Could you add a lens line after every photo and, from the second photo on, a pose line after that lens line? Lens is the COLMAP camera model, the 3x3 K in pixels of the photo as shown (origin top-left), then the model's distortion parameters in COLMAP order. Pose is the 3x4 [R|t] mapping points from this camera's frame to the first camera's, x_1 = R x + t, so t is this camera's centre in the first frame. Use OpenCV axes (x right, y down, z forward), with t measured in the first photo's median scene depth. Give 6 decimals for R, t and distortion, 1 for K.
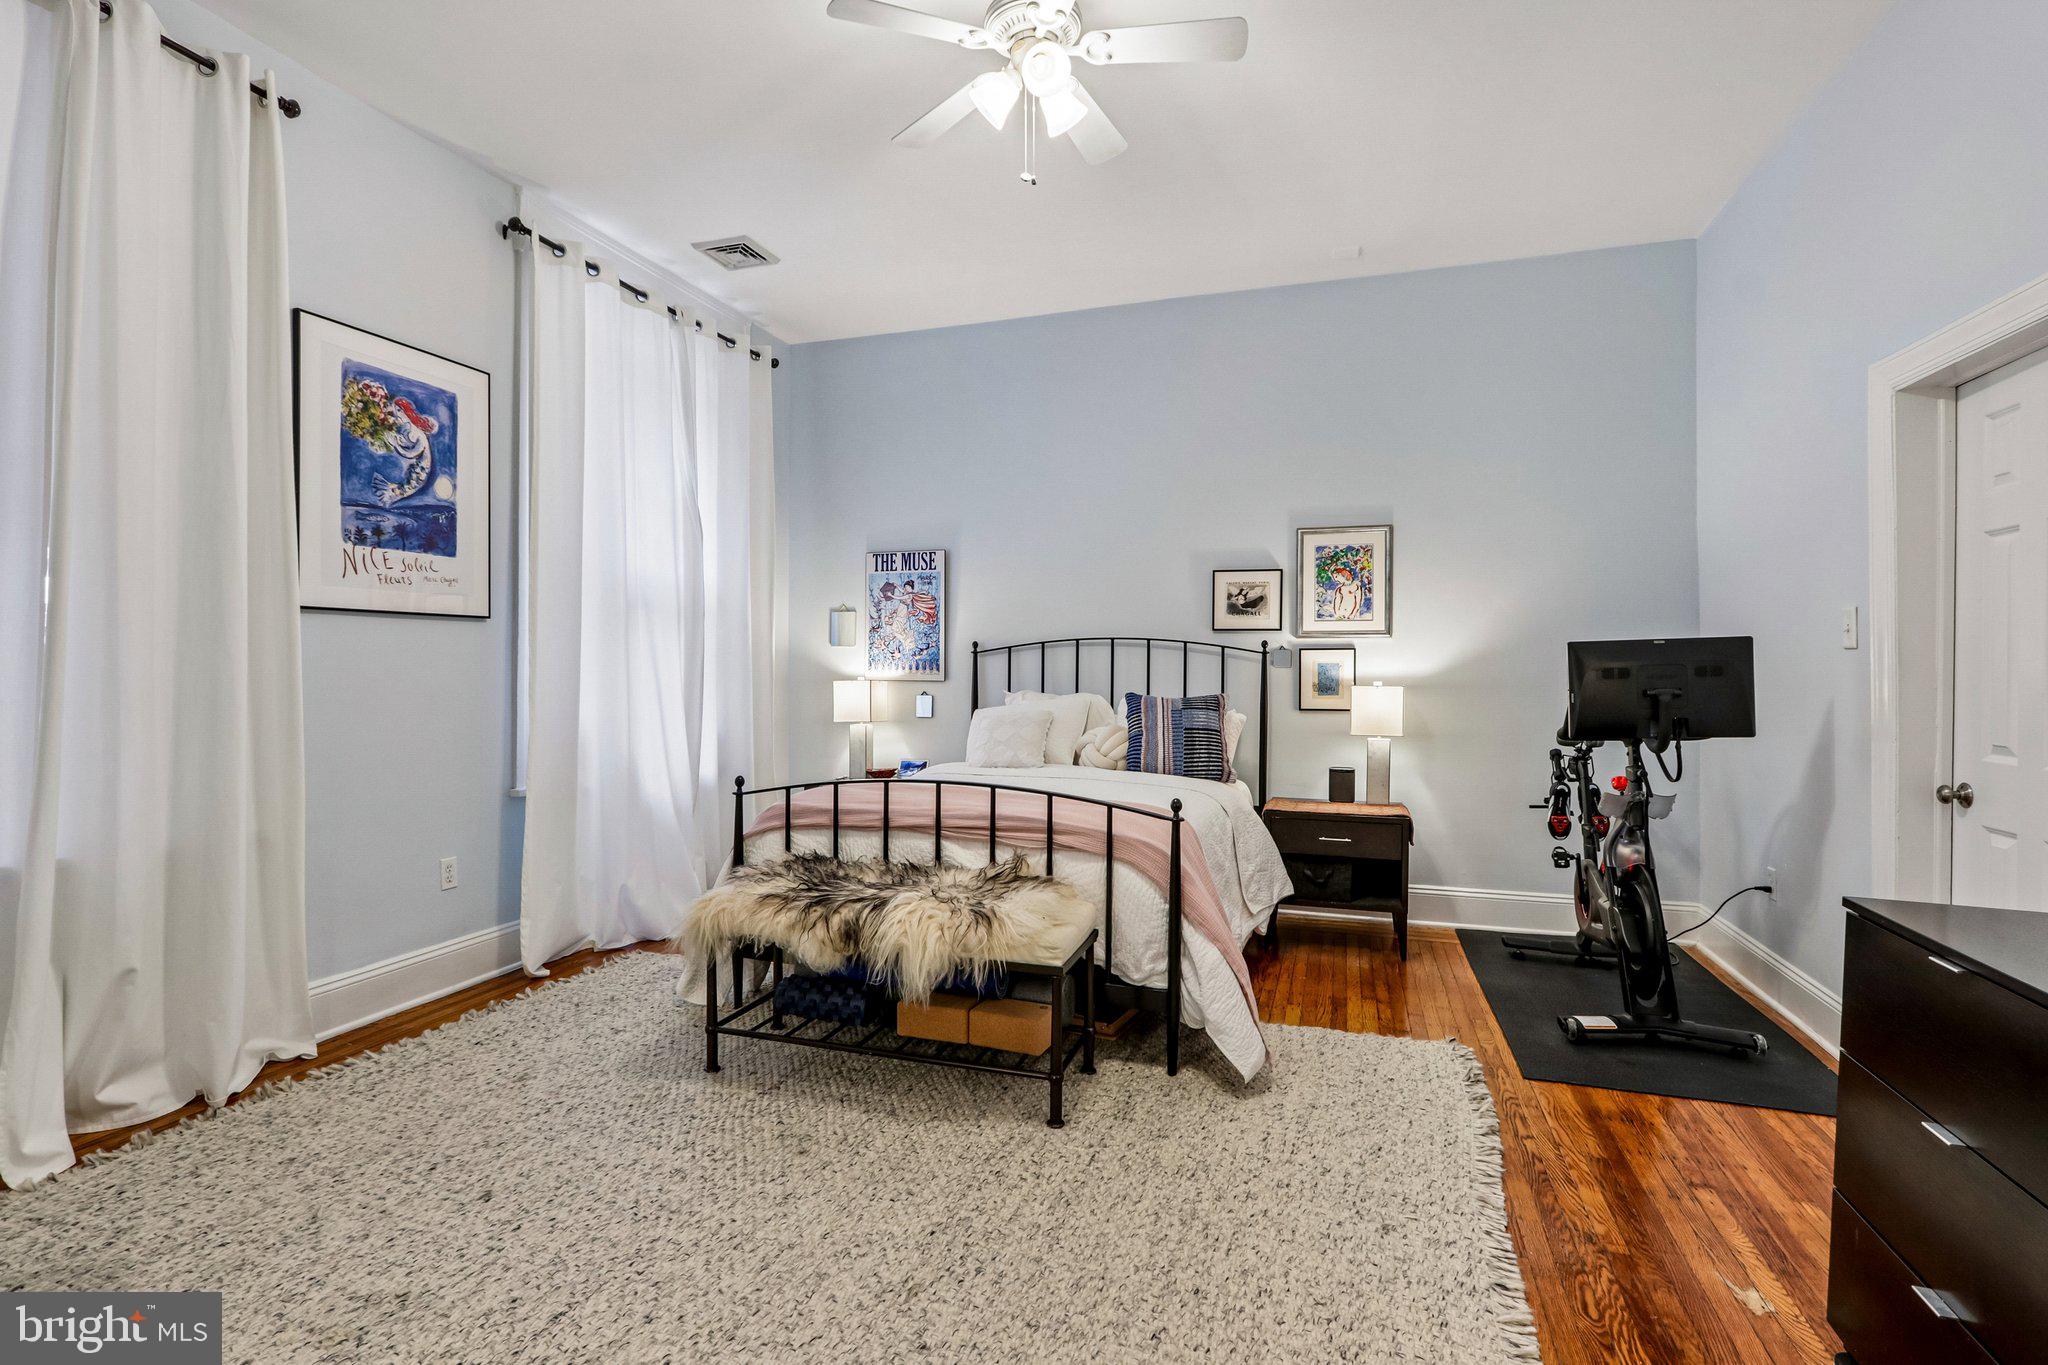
lens RADIAL K [[956.8, 0, 1022.0], [0, 956.8, 668.4], [0, 0, 1]] dist [-0.019308, 0.006119]
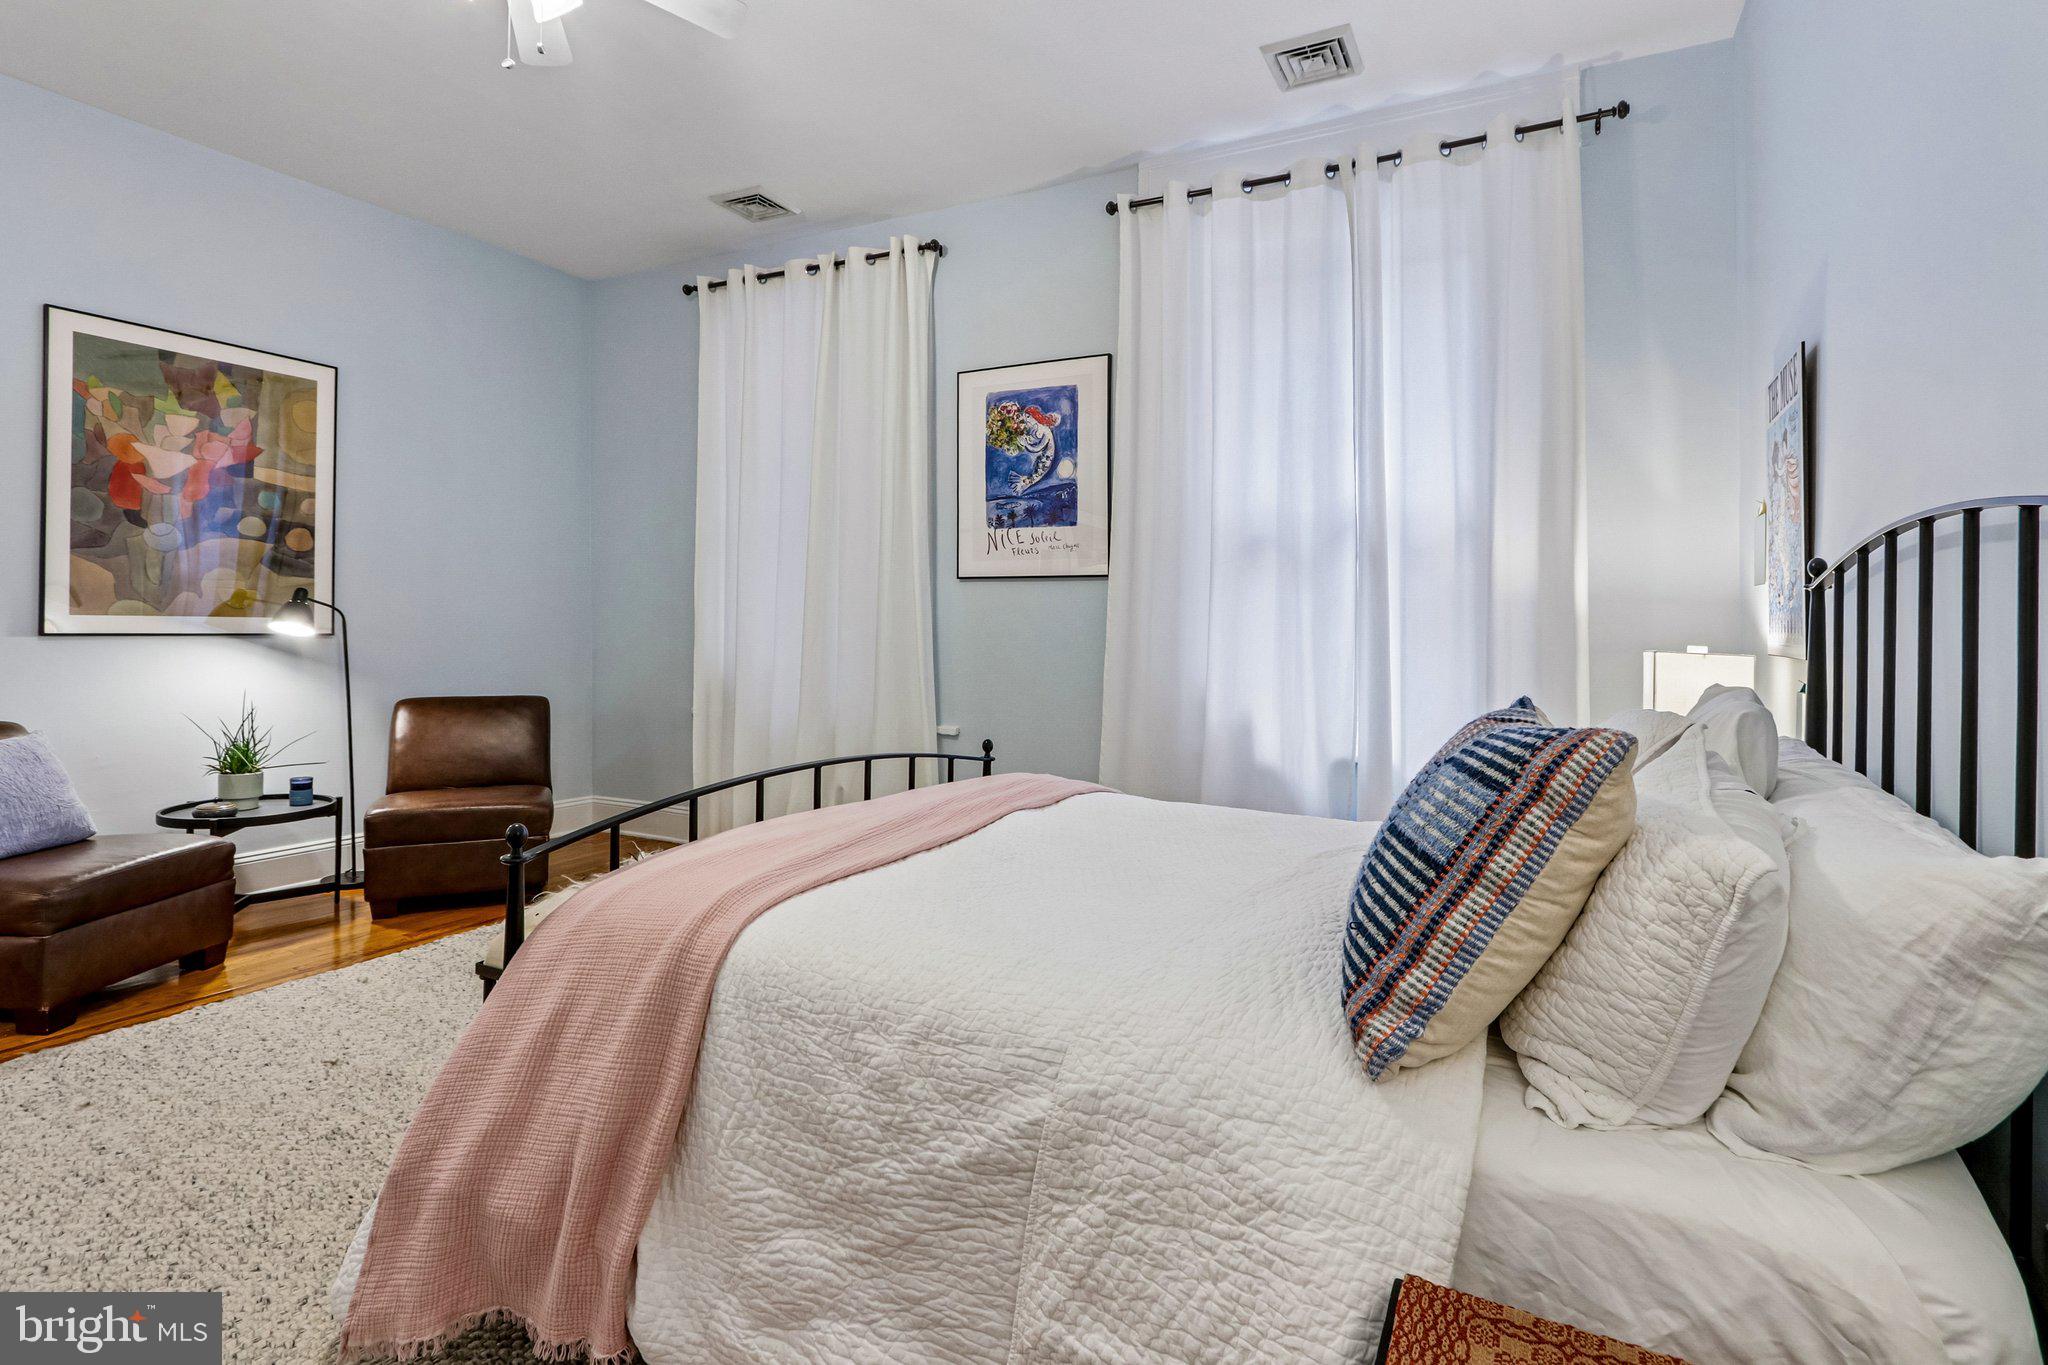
lens RADIAL K [[956.8, 0, 1022.8], [0, 956.8, 614.7], [0, 0, 1]] dist [-0.019308, 0.006119]
pose [[-0.148325, -0.003946, -0.988931, 0.591675], [-0.014852, 0.999888, -0.001762, -0.005854], [0.988827, 0.014427, -0.148367, 1.163629]]
